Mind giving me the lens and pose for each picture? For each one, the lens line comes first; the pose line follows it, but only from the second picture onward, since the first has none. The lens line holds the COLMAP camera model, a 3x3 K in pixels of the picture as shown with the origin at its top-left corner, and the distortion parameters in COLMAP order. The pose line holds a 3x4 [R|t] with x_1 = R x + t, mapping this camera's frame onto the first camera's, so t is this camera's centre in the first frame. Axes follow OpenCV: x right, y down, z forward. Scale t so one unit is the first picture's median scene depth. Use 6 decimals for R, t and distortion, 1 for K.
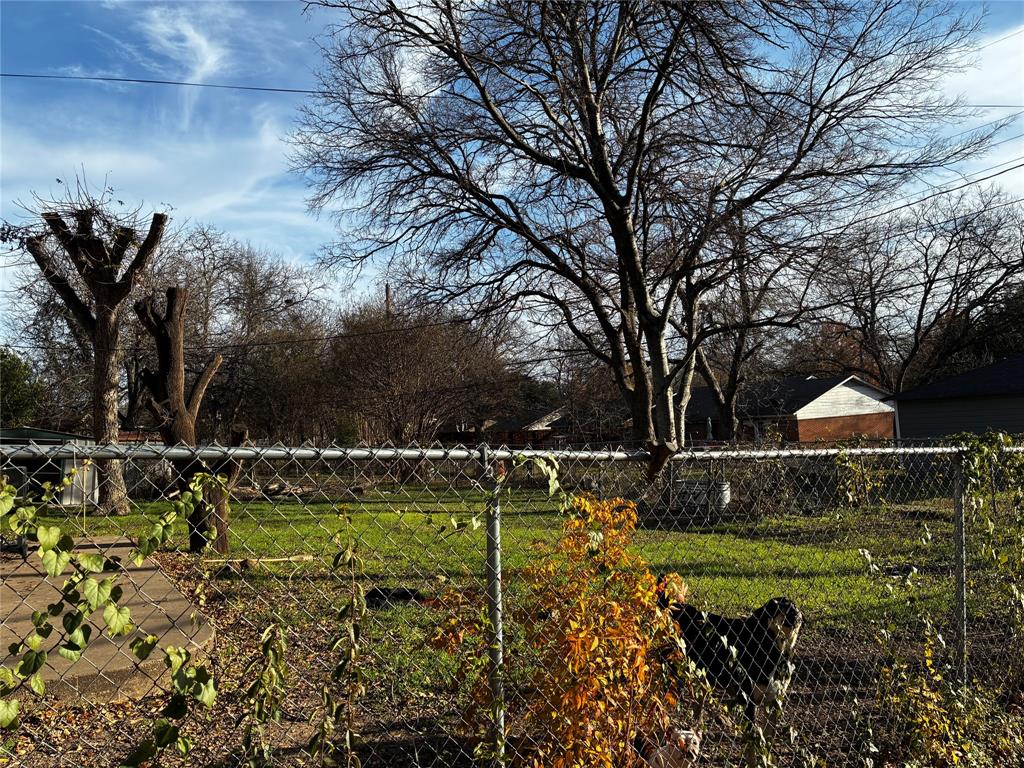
lens RADIAL K [[782.0, 0, 512.7], [0, 782.0, 385.5], [0, 0, 1]] dist [0.027028, 0.000240]
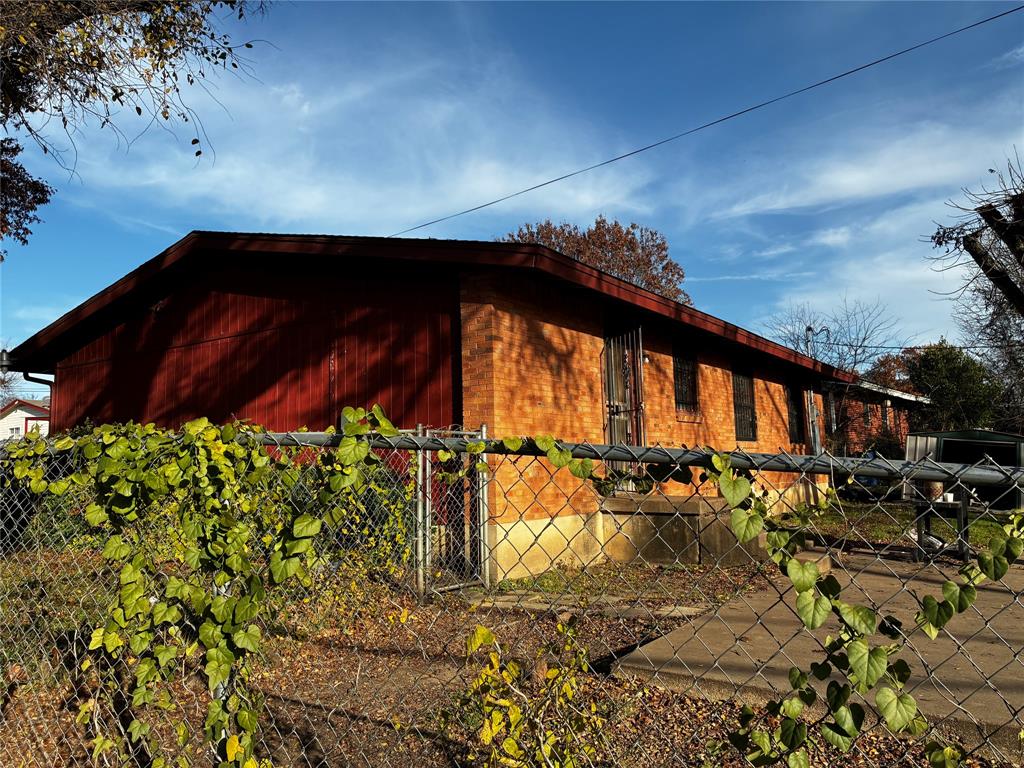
lens RADIAL K [[782.0, 0, 512.8], [0, 782.0, 373.0], [0, 0, 1]] dist [0.027028, 0.000240]
pose [[0.455397, -0.052650, -0.888730, -0.019823], [0.036941, 0.998508, -0.040225, 0.014420], [0.889522, -0.014512, 0.456662, 0.384028]]
